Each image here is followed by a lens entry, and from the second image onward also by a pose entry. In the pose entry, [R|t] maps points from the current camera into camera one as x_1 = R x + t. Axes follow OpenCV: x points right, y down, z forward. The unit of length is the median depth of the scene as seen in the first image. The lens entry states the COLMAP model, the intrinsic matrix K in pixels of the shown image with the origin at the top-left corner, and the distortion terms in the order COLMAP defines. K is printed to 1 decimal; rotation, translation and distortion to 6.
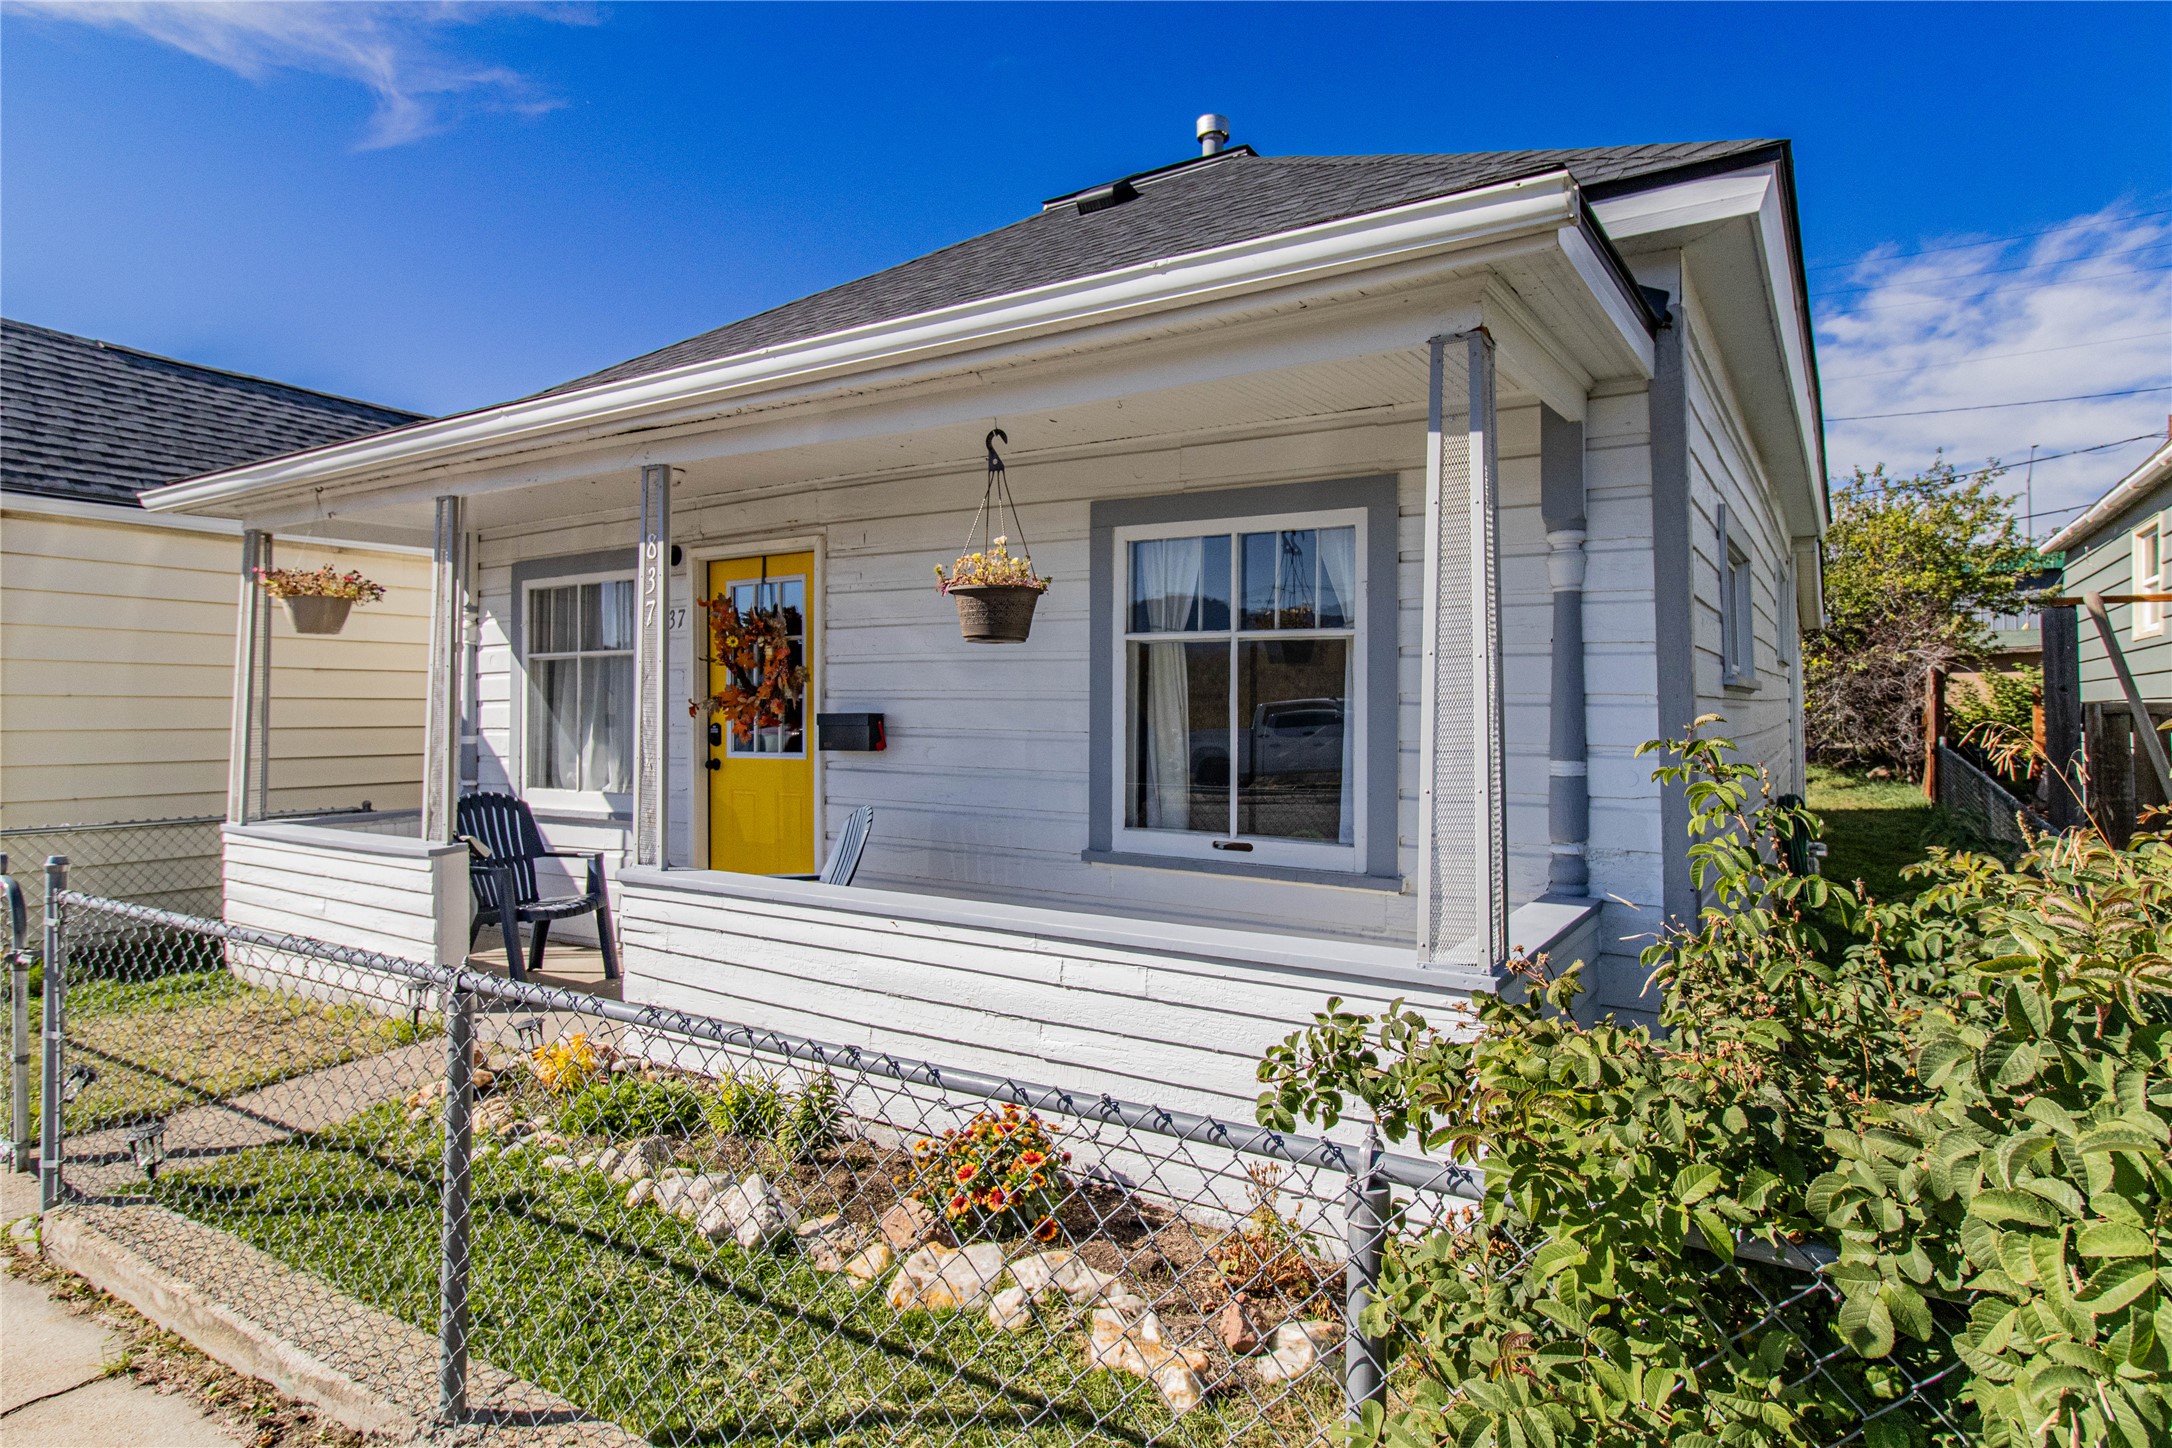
lens RADIAL K [[1214.8, 0, 1086.0], [0, 1214.8, 724.0], [0, 0, 1]] dist [-0.001424, -0.000284]
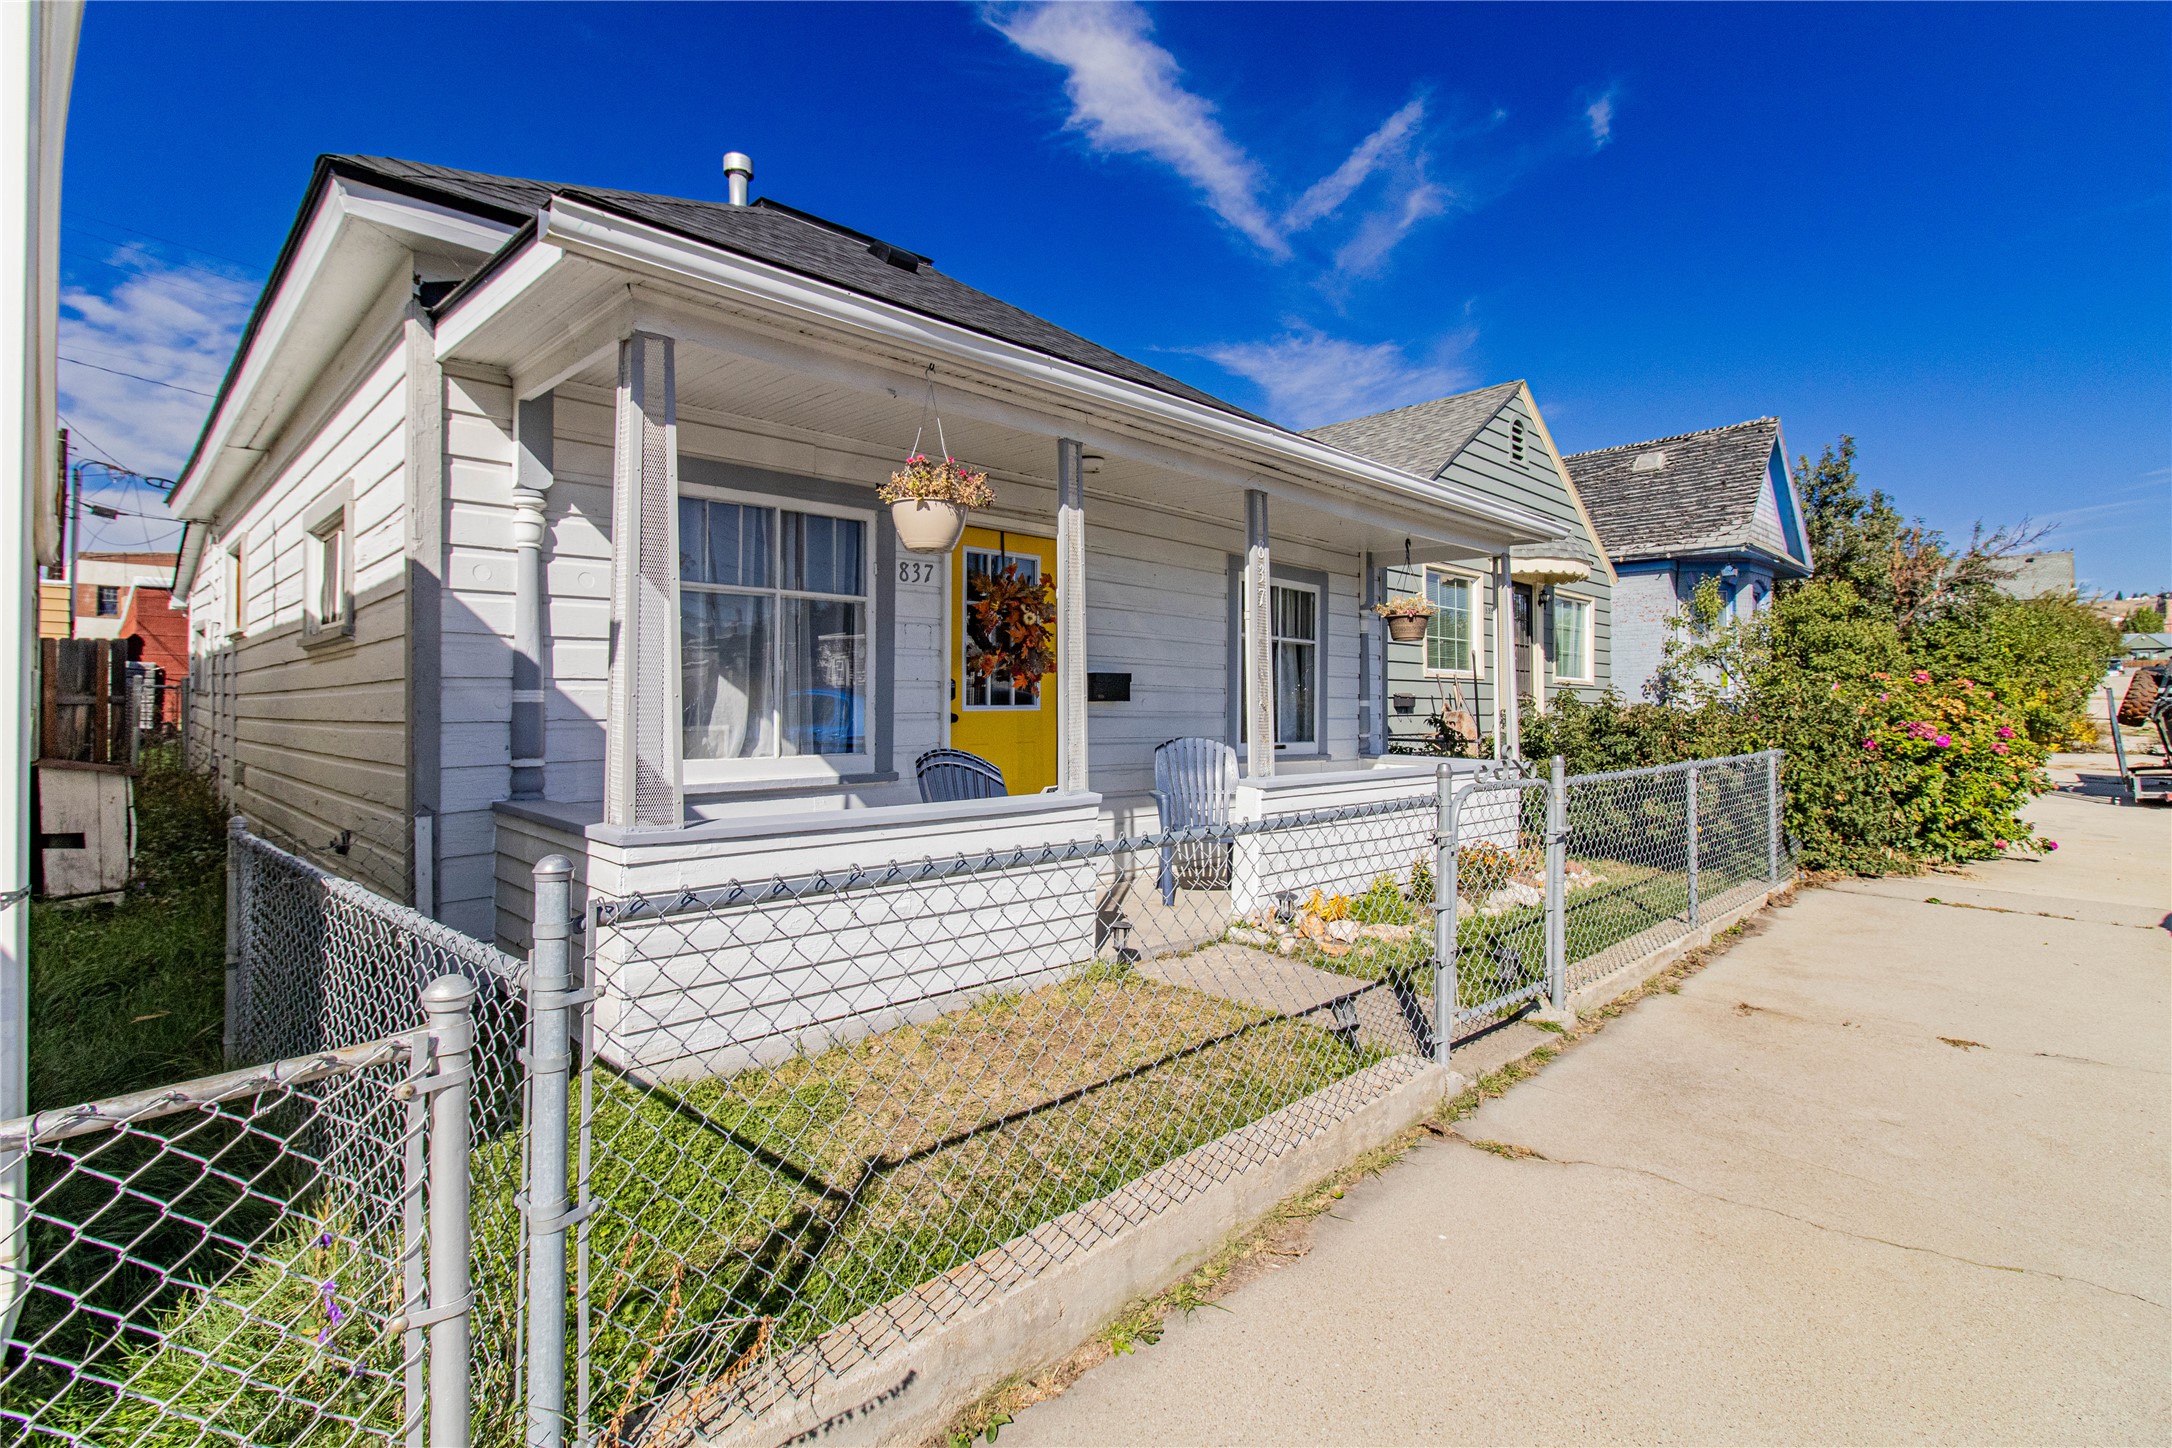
lens RADIAL K [[1020.0, 0, 1086.0], [0, 1020.0, 724.0], [0, 0, 1]] dist [-0.003745, 0.000050]
pose [[0.220470, -0.020978, 0.975168, -1.167115], [0.001614, 0.999775, 0.021142, 0.020910], [-0.975392, -0.003088, 0.220455, 0.706525]]
